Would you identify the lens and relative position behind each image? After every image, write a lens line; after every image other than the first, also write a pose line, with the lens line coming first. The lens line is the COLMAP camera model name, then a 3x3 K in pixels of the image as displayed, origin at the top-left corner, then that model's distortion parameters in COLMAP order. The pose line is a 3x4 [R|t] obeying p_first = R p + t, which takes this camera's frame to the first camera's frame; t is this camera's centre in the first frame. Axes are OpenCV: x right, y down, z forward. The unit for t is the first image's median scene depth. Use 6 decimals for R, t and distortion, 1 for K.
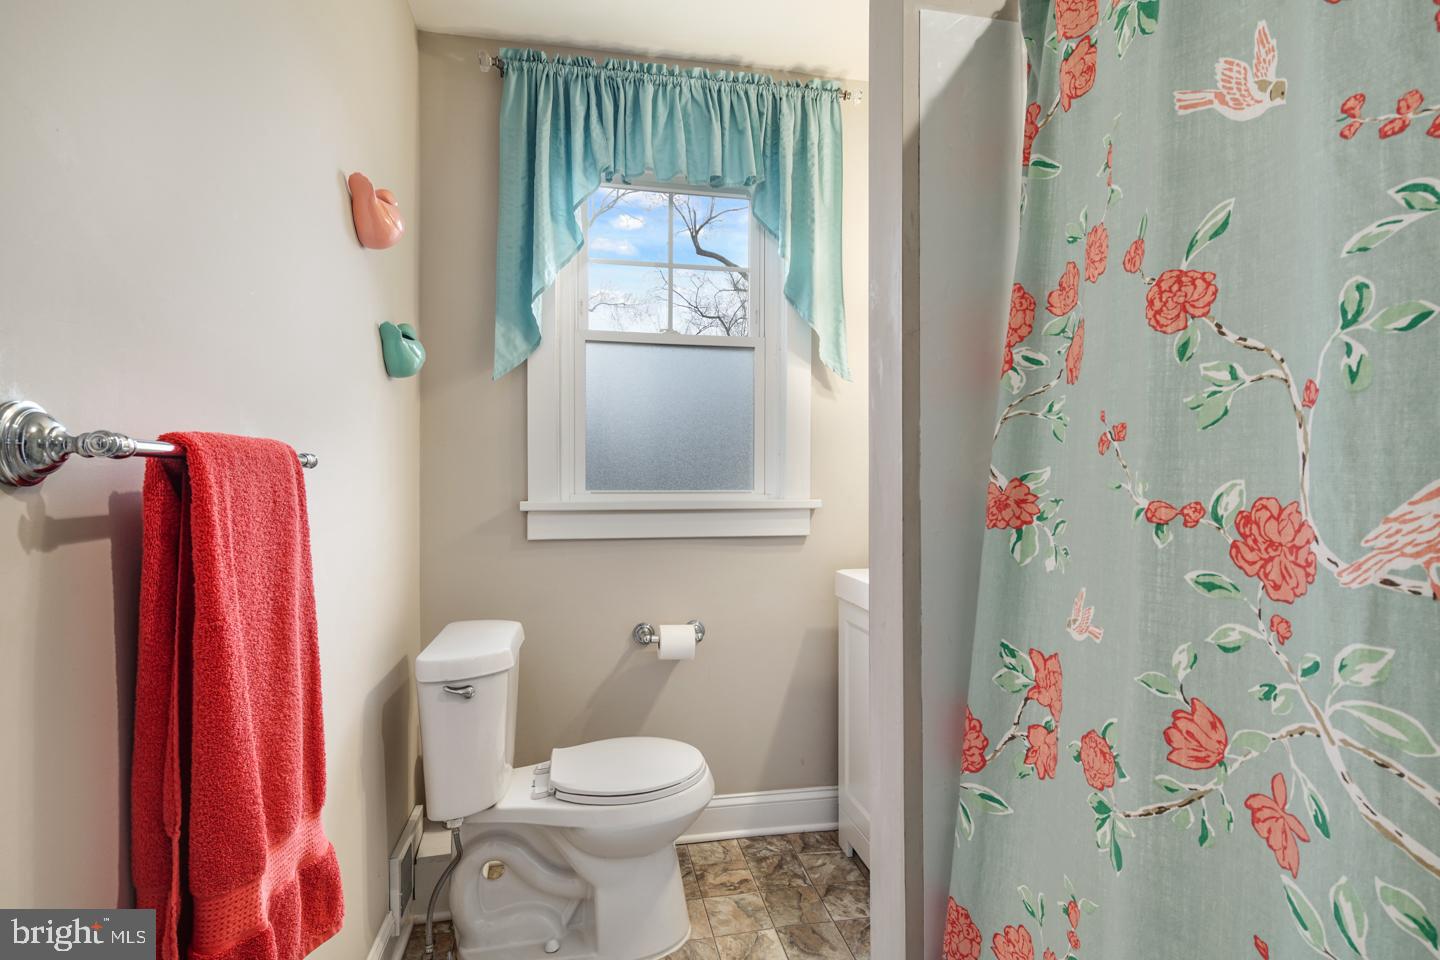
lens RADIAL K [[702.0, 0, 715.1], [0, 702.0, 480.9], [0, 0, 1]] dist [0.012393, -0.004092]
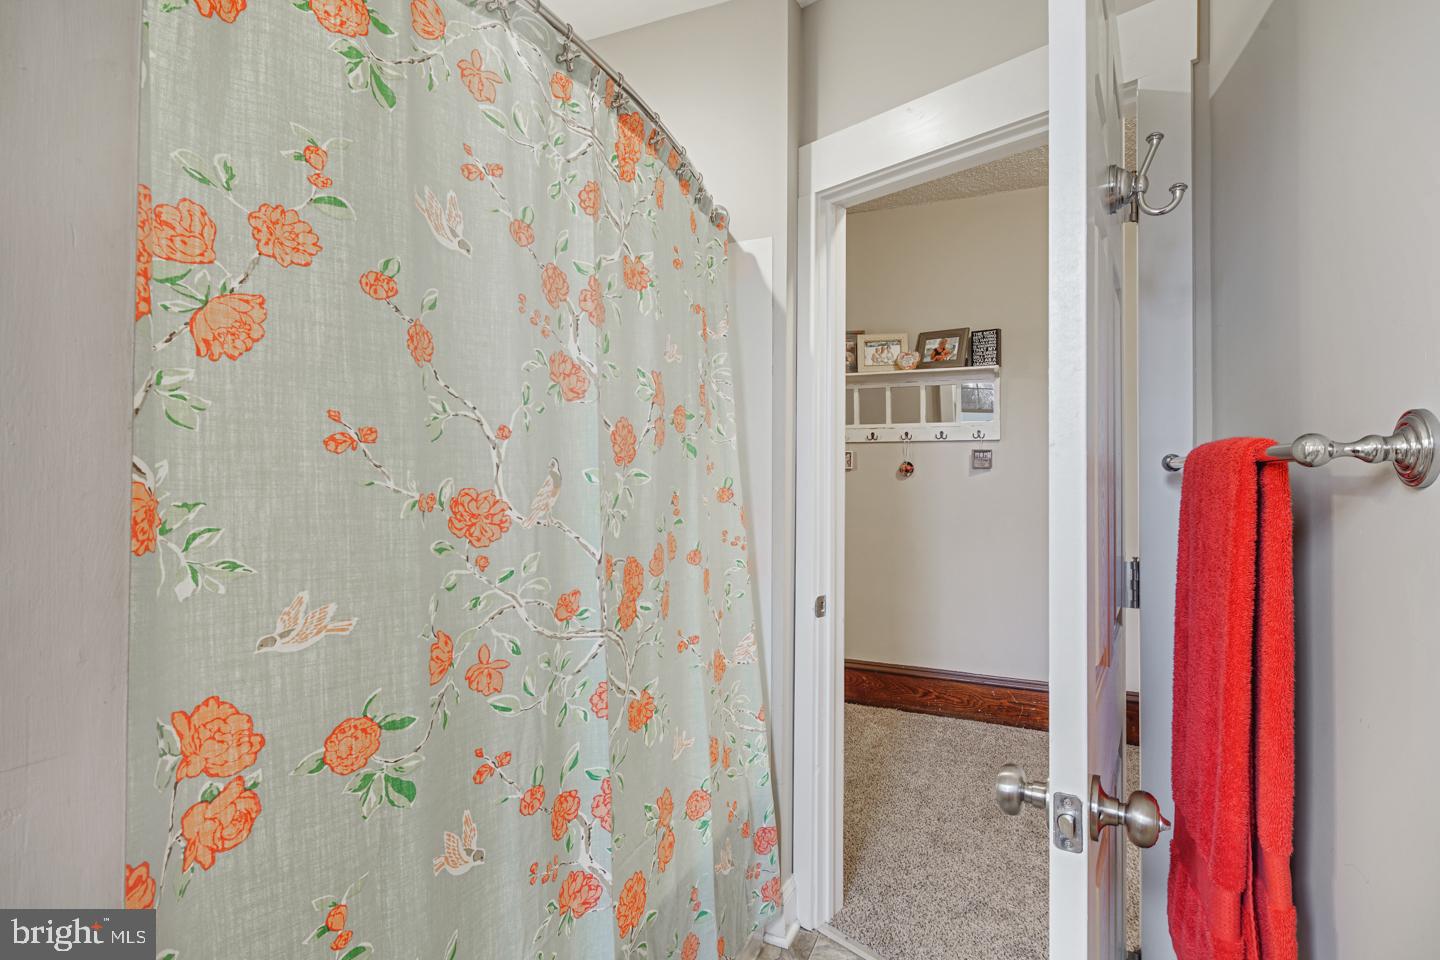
lens RADIAL K [[702.0, 0, 719.1], [0, 702.0, 474.4], [0, 0, 1]] dist [0.012393, -0.004092]
pose [[-0.809622, -0.000908, 0.586951, -0.493478], [-0.001768, 0.999998, -0.000893, -0.006416], [-0.586949, -0.001761, -0.809622, 1.462294]]
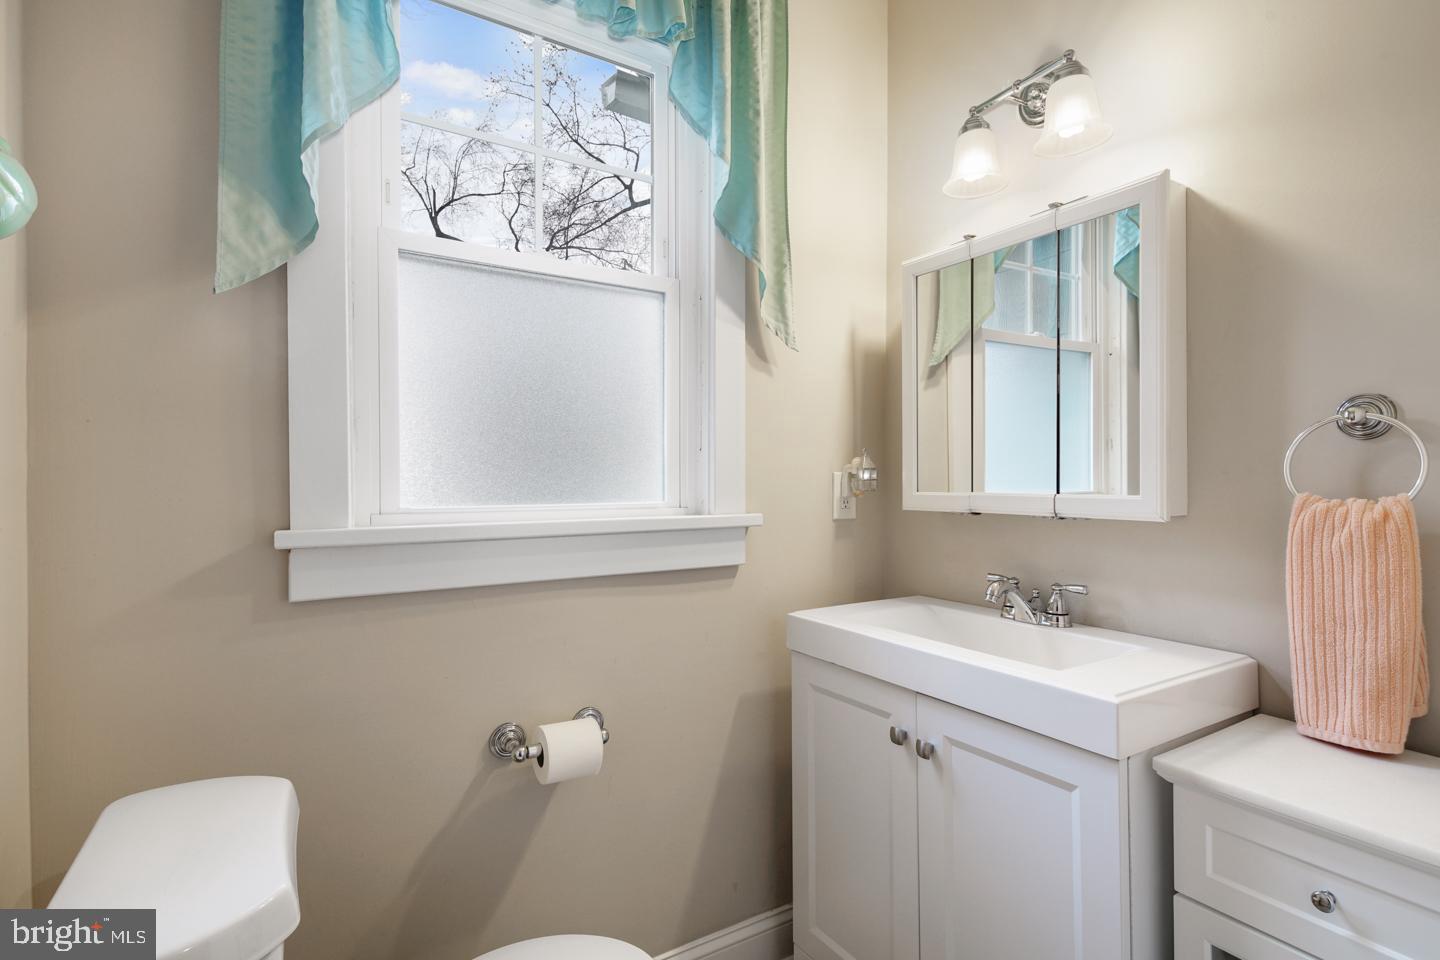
lens RADIAL K [[702.0, 0, 725.6], [0, 702.0, 485.5], [0, 0, 1]] dist [0.012393, -0.004092]
pose [[0.931082, -0.008521, 0.364710, -0.157754], [0.010637, 0.999936, -0.003794, 0.000446], [-0.364654, 0.007412, 0.931113, 0.389824]]
